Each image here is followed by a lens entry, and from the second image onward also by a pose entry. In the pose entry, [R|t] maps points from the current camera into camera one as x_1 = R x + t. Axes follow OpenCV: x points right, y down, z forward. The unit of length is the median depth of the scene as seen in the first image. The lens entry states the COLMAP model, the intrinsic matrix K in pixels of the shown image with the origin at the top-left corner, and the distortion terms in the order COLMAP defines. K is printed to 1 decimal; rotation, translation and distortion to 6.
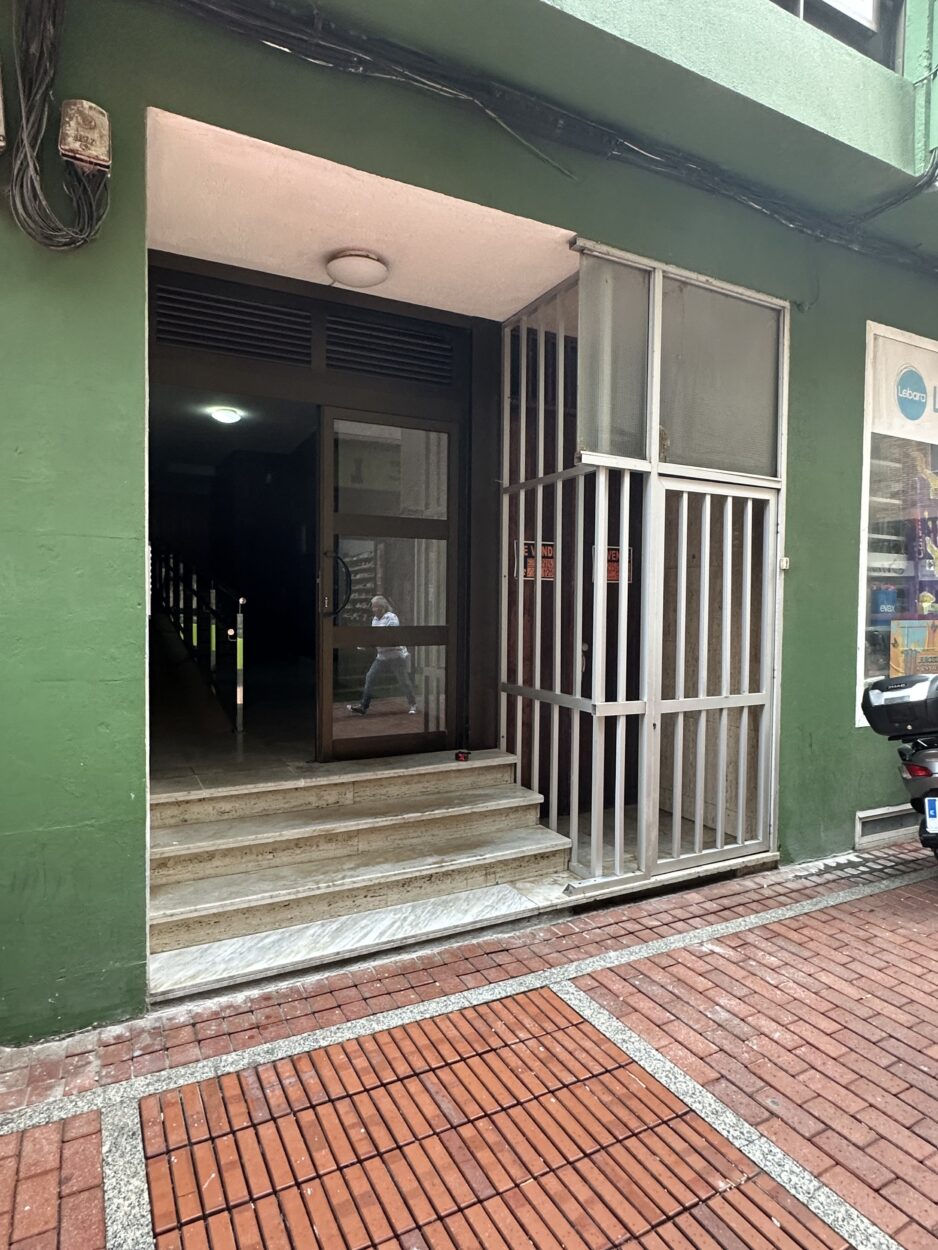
lens RADIAL K [[712.8, 0, 470.8], [0, 712.8, 627.6], [0, 0, 1]] dist [-0.023385, 0.018078]
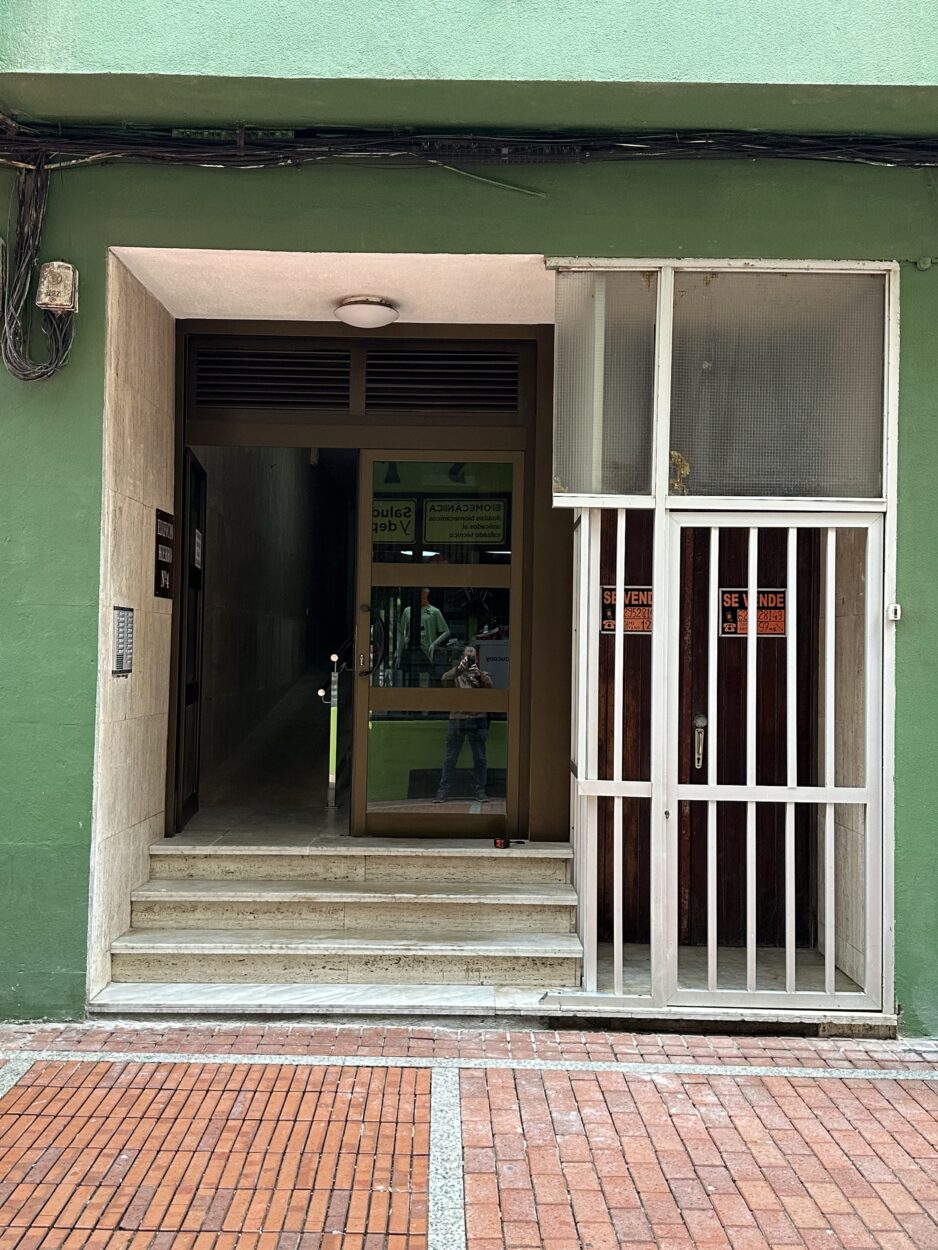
lens RADIAL K [[1234.4, 0, 468.0], [0, 1234.4, 618.5], [0, 0, 1]] dist [0.042604, 0.000000]
pose [[0.892564, -0.002070, -0.450917, 0.770349], [-0.023893, 0.998368, -0.051878, -0.008926], [0.450288, 0.057078, 0.891057, -0.422369]]
